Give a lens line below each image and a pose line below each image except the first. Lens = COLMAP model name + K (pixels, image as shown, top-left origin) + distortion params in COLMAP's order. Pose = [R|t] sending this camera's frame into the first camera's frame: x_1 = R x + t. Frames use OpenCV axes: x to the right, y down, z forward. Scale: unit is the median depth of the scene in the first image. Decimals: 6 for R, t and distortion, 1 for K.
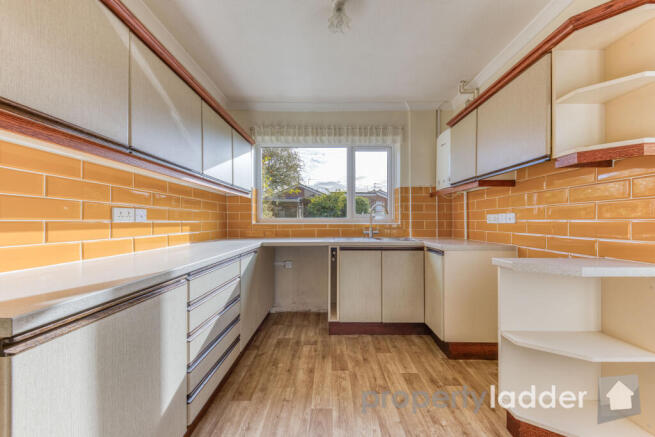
lens RADIAL K [[228.9, 0, 330.9], [0, 228.9, 220.9], [0, 0, 1]] dist [0.000734, -0.000072]
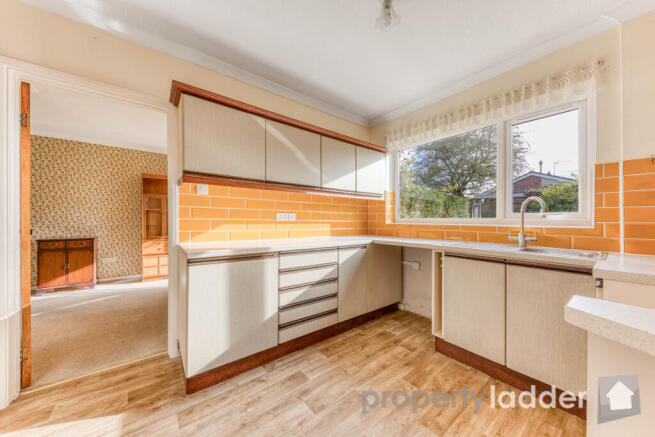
lens RADIAL K [[228.9, 0, 330.9], [0, 228.9, 220.9], [0, 0, 1]] dist [0.000734, -0.000072]
pose [[0.602728, 0.009803, -0.797887, 0.489164], [-0.008543, 0.999946, 0.005833, -0.004442], [0.797901, 0.003301, 0.602779, 0.155398]]
